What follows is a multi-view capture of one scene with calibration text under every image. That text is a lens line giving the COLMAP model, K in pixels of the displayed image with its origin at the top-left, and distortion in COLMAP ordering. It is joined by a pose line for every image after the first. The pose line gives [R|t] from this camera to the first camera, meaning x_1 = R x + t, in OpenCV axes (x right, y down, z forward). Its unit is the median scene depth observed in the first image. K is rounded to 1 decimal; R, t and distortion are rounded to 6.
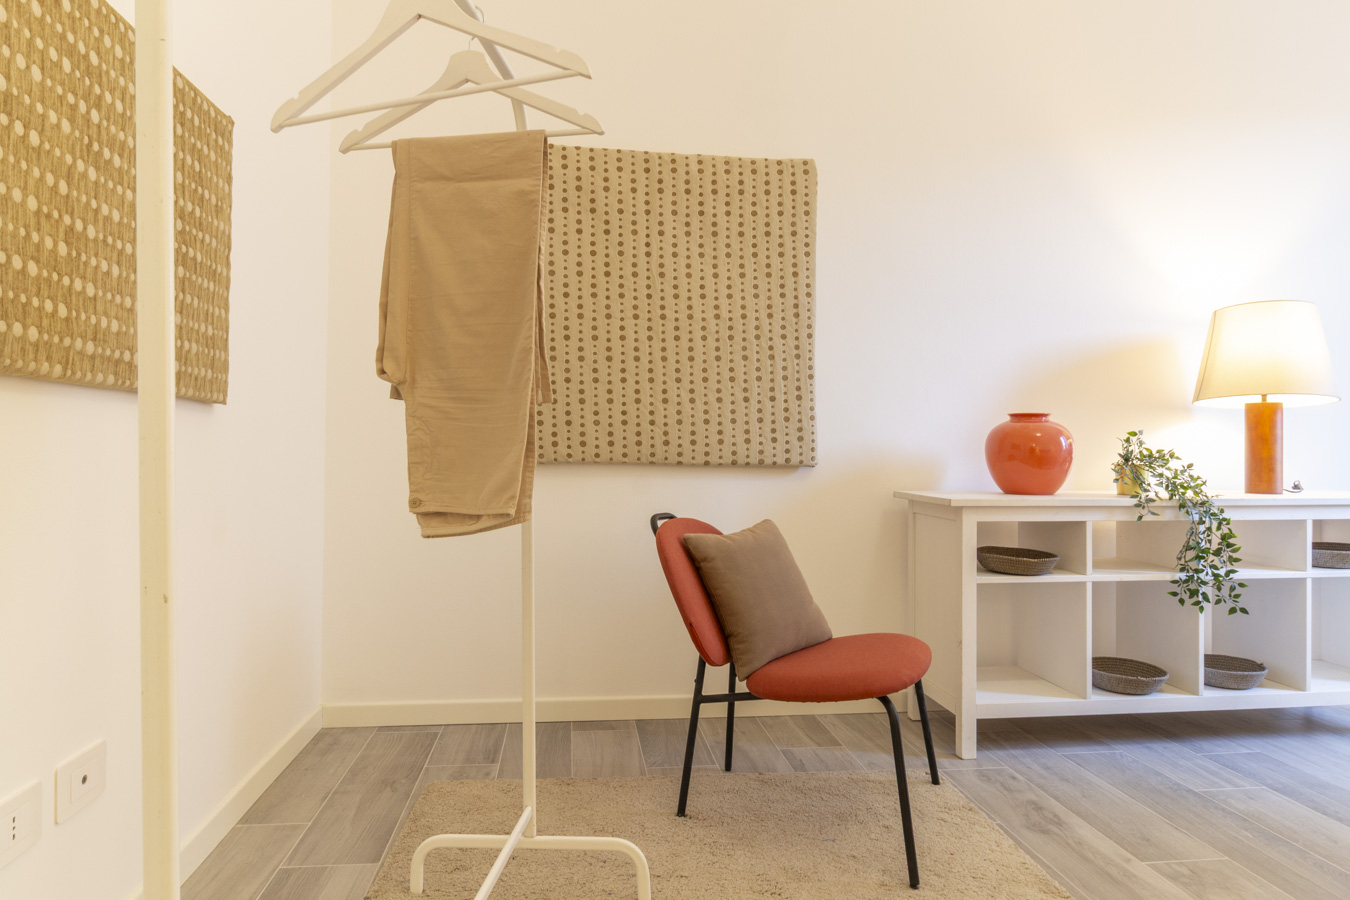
lens RADIAL K [[800.6, 0, 658.8], [0, 800.6, 442.6], [0, 0, 1]] dist [-0.001606, 0.000480]
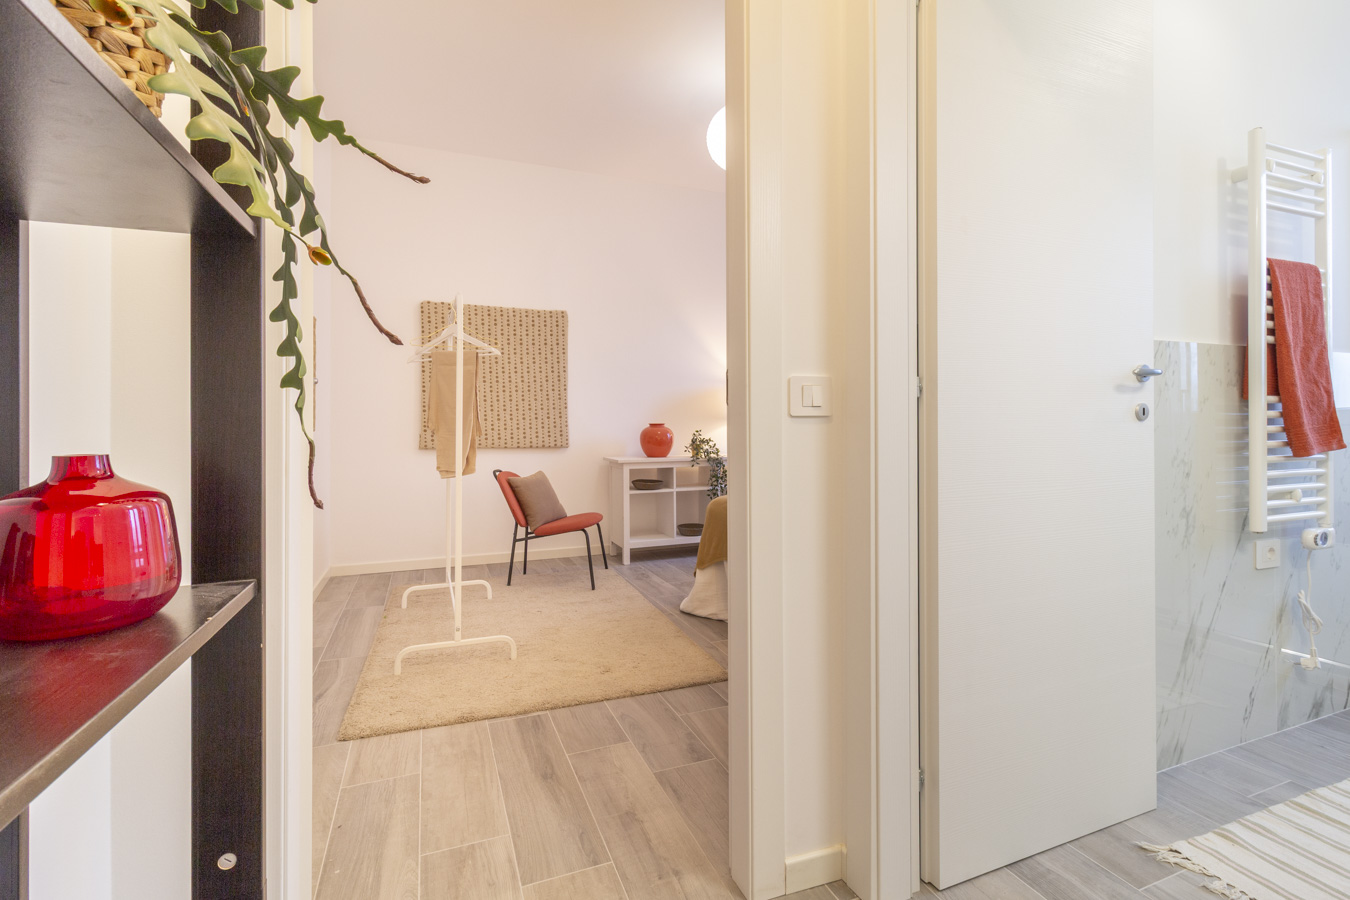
lens RADIAL K [[626.2, 0, 682.3], [0, 626.2, 420.9], [0, 0, 1]] dist [-0.001267, 0.000201]
pose [[0.962848, -0.010476, 0.269840, 0.029869], [0.008951, 0.999936, 0.006879, -0.055272], [-0.269895, -0.004208, 0.962881, -0.810278]]
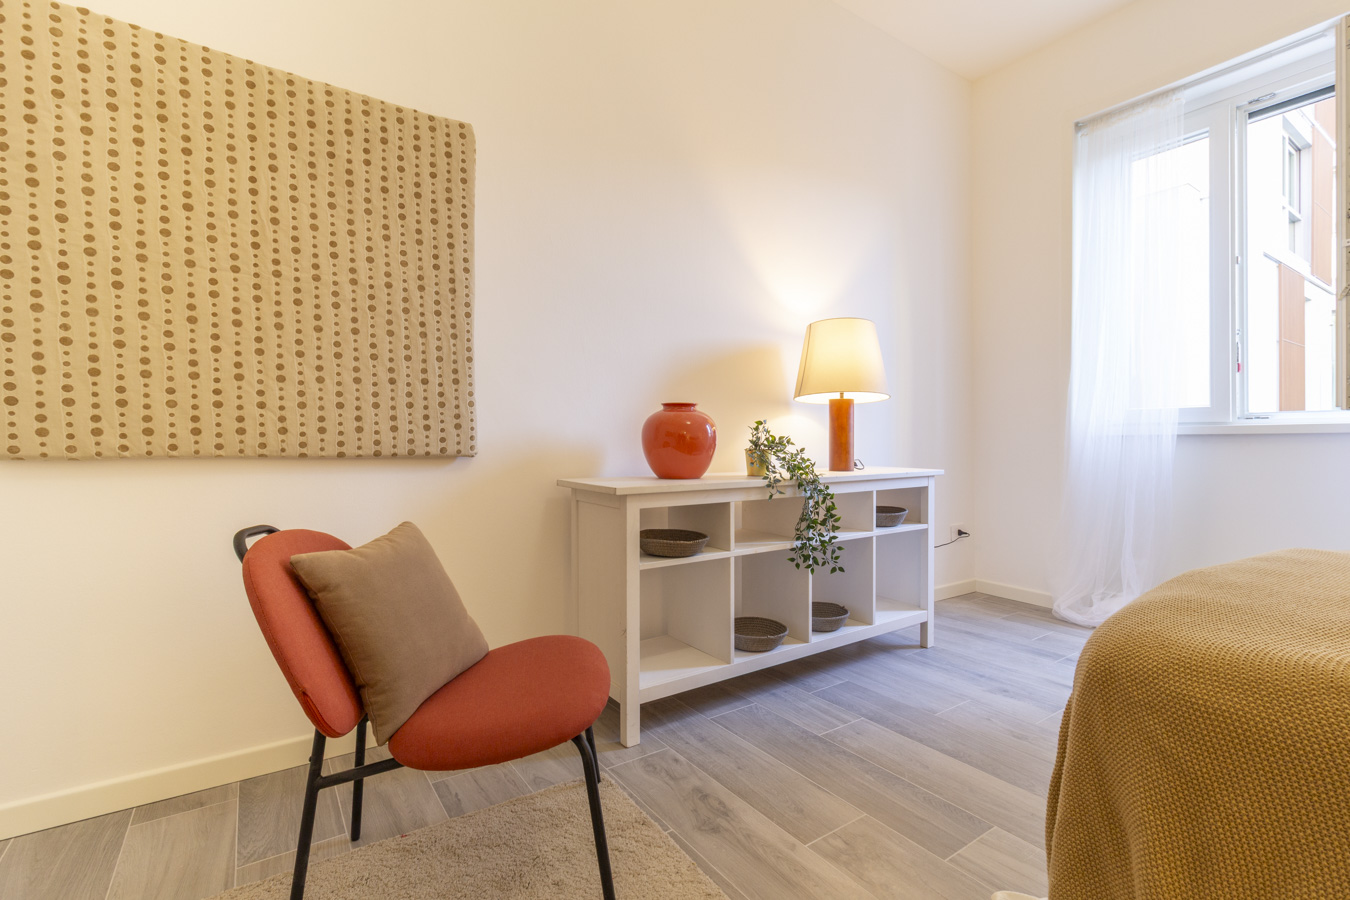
lens RADIAL K [[617.9, 0, 677.1], [0, 617.9, 439.8], [0, 0, 1]] dist [0.002423, 0.000611]
pose [[0.881451, -0.006921, 0.472224, 0.065088], [0.002098, 0.999940, 0.010740, 0.003619], [-0.472270, -0.008476, 0.881413, 0.262481]]
